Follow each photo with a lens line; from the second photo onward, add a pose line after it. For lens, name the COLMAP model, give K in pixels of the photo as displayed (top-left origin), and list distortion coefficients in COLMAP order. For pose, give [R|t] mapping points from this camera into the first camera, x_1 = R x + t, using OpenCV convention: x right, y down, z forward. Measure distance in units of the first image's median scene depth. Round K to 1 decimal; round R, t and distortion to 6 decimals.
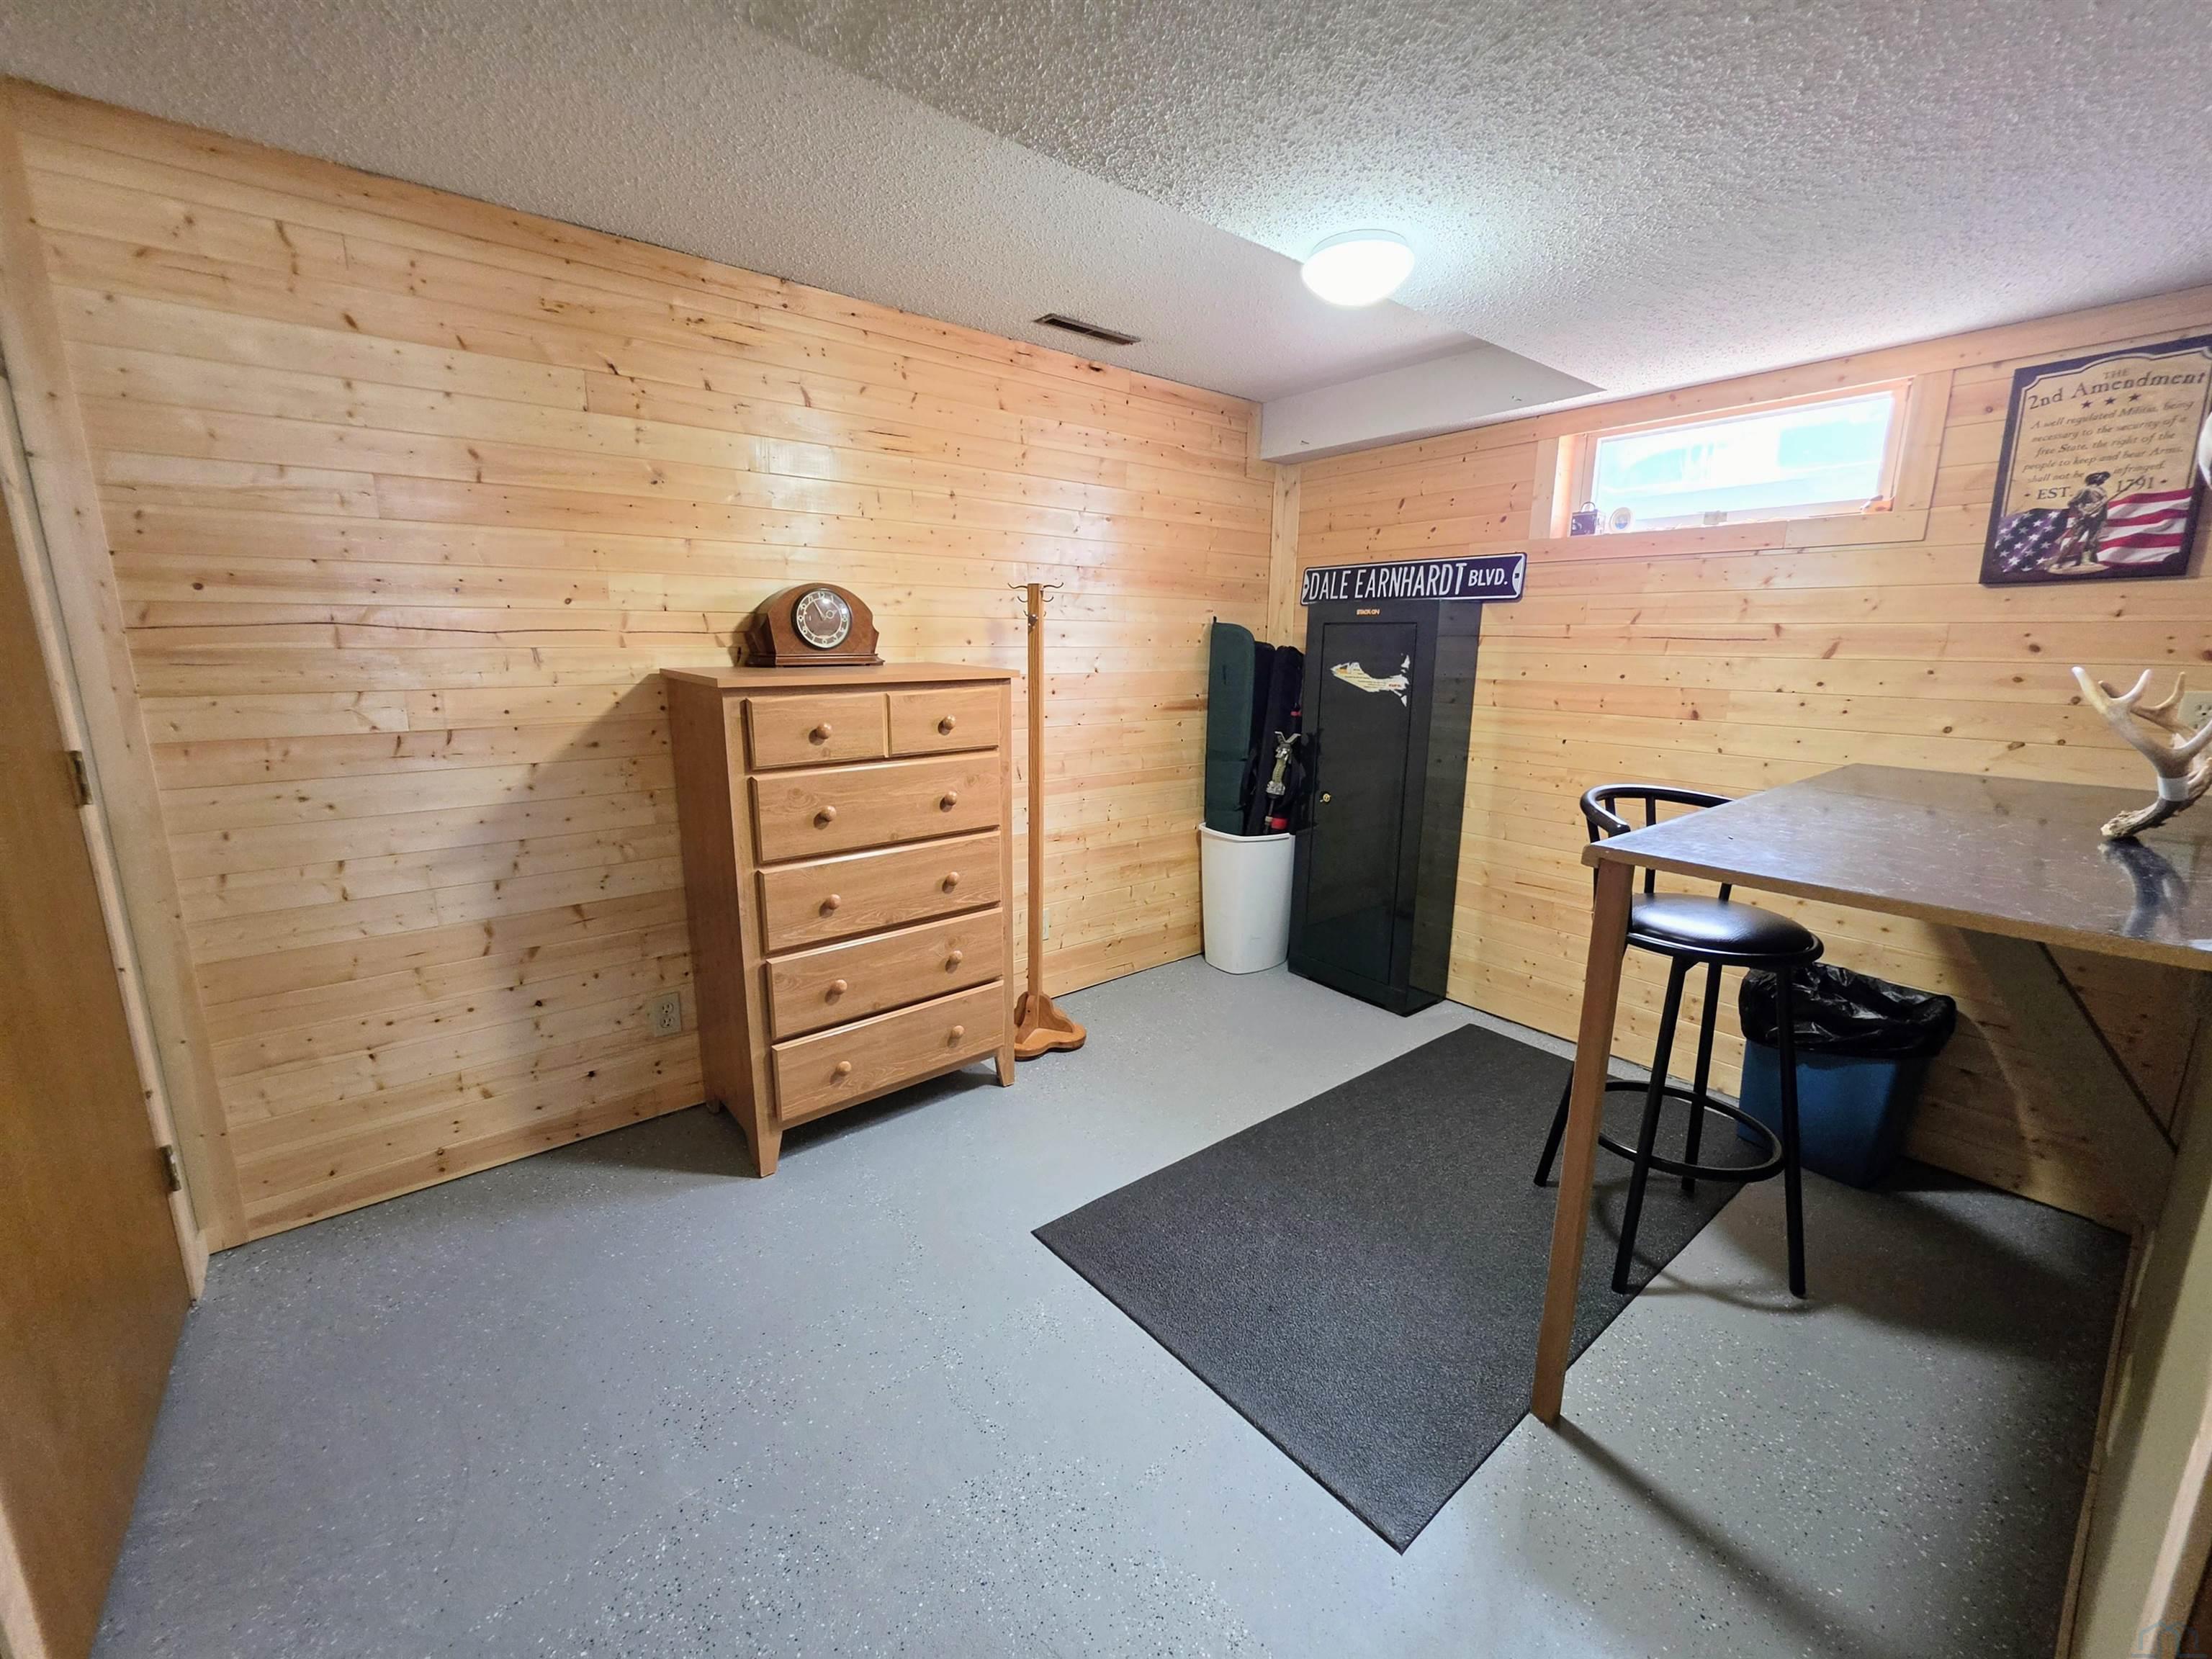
lens RADIAL K [[892.3, 0, 1101.9], [0, 892.3, 820.0], [0, 0, 1]] dist [-0.006091, 0.000065]
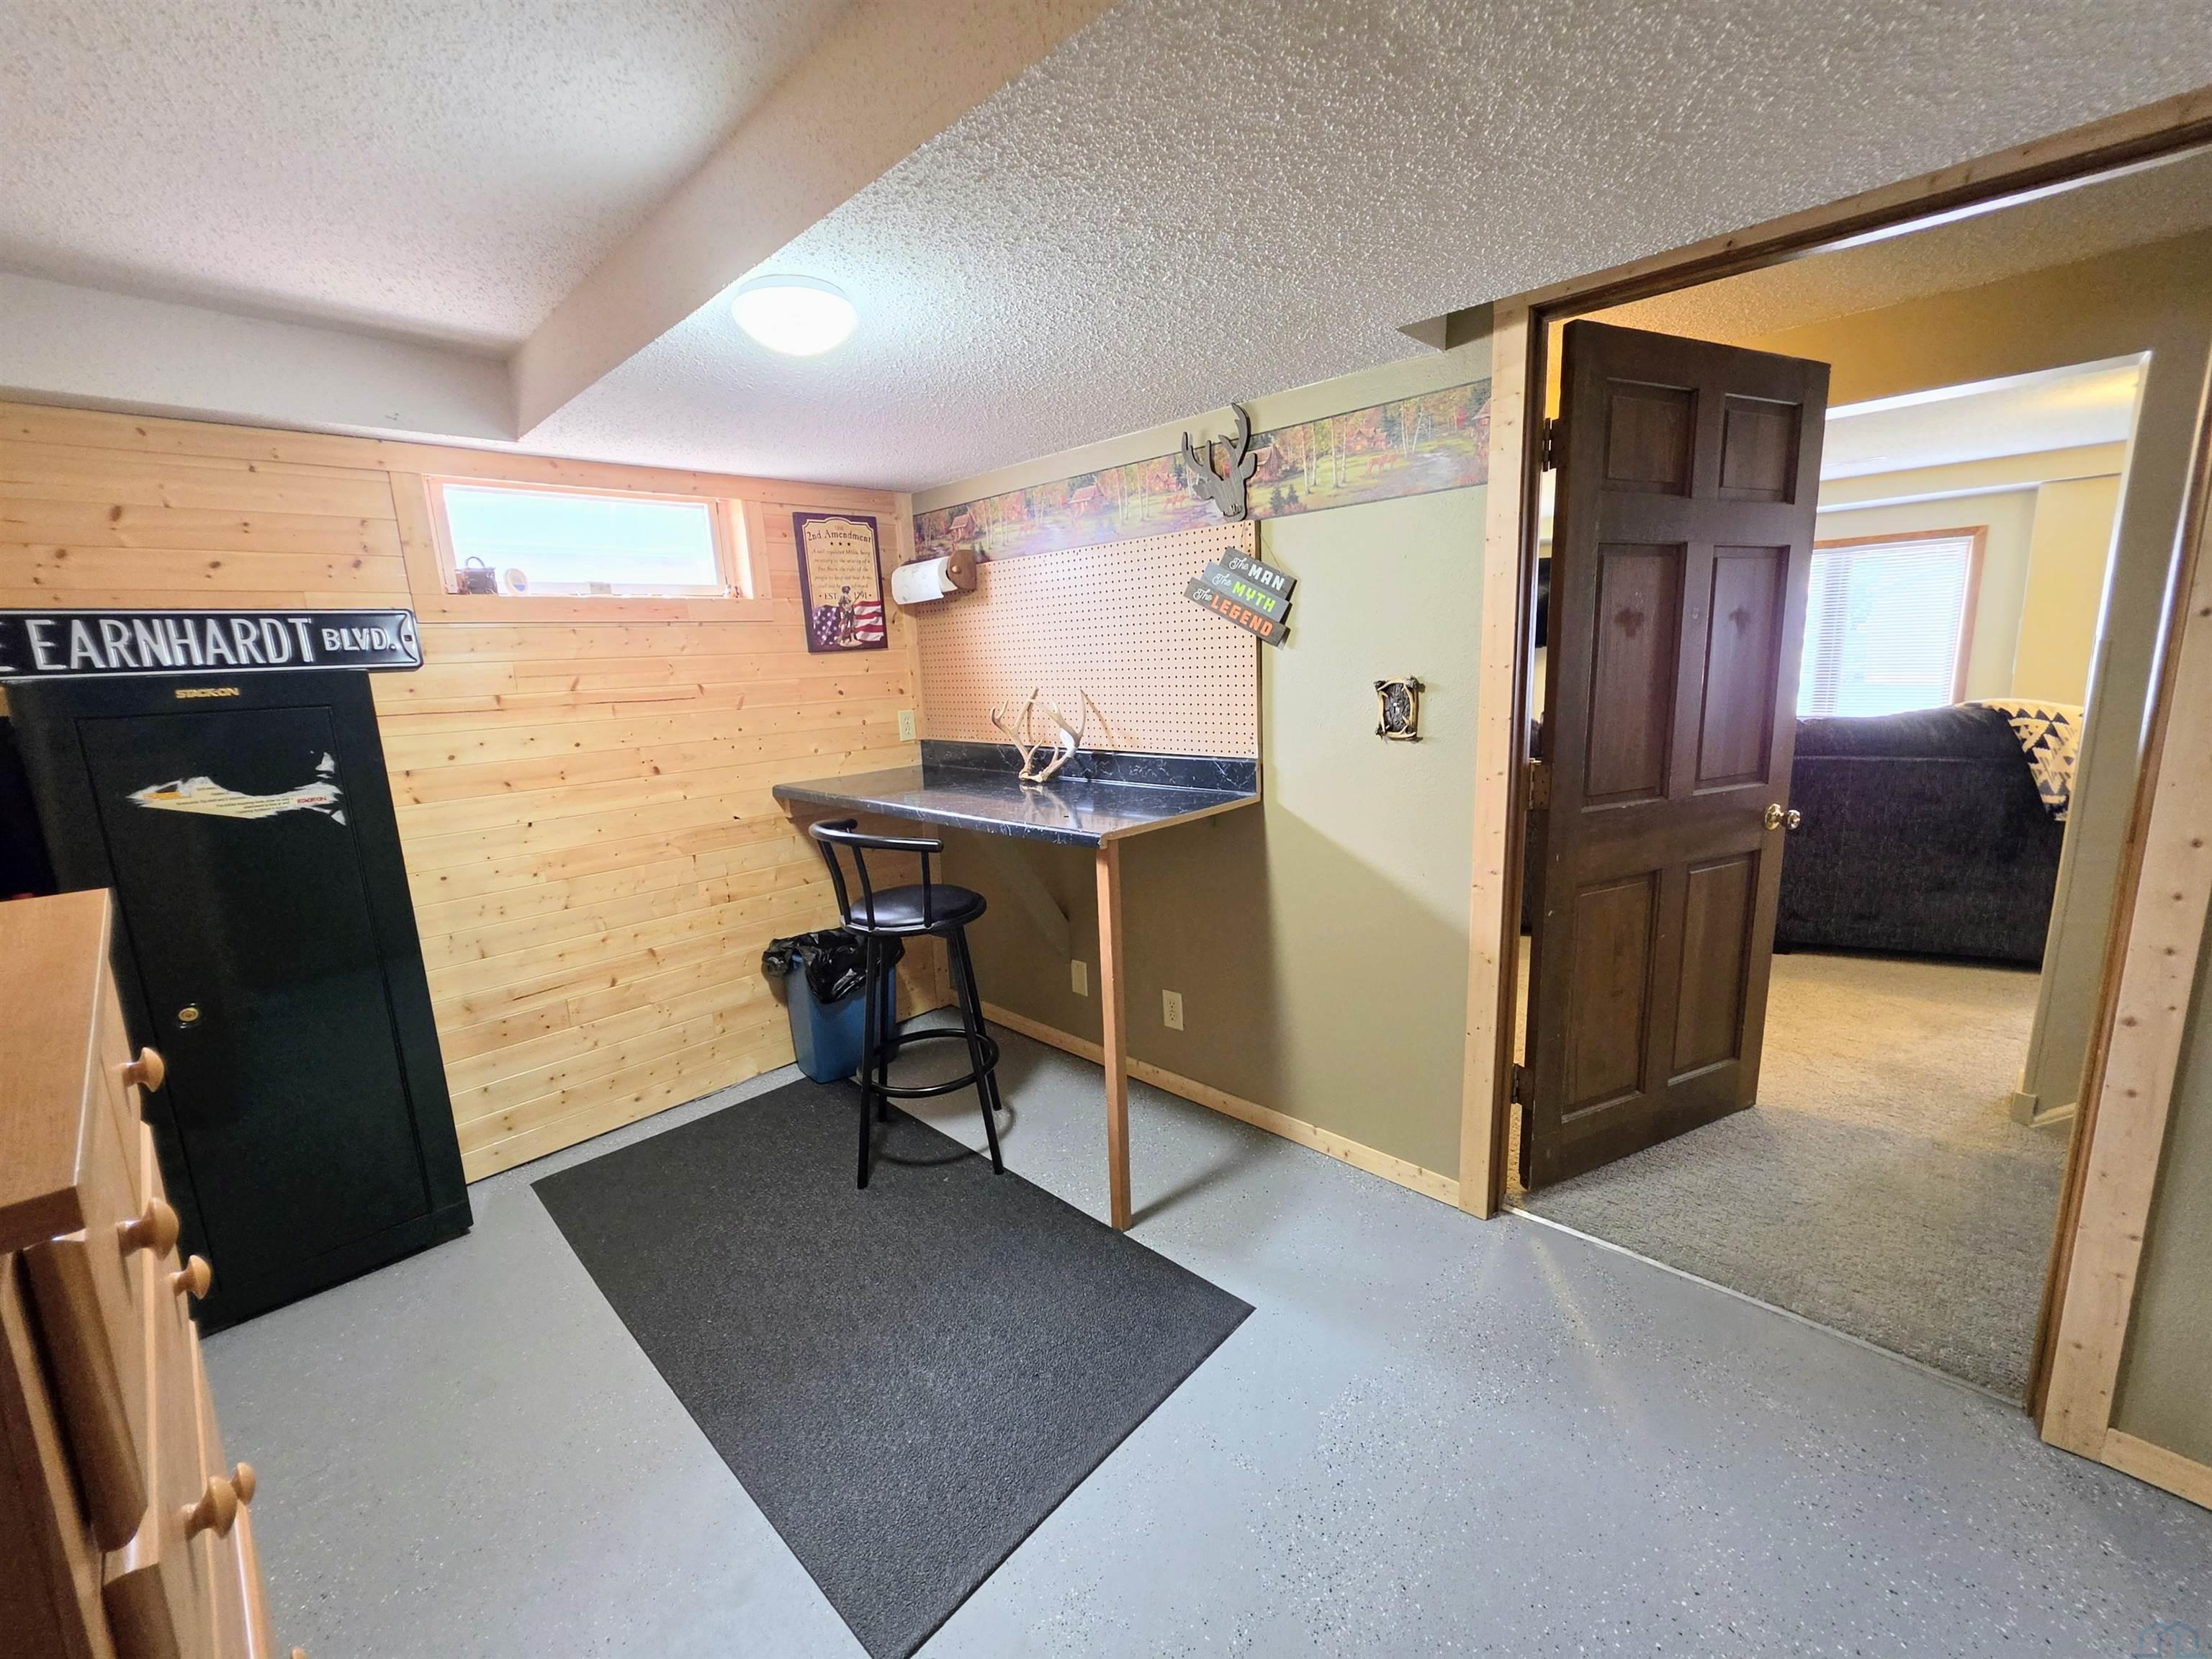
lens RADIAL K [[892.3, 0, 1100.8], [0, 892.3, 821.8], [0, 0, 1]] dist [-0.006091, 0.000065]
pose [[-0.138820, -0.183759, 0.973120, -0.548259], [0.240272, 0.947024, 0.213107, -0.187103], [-0.960728, 0.263397, -0.087314, 0.693665]]
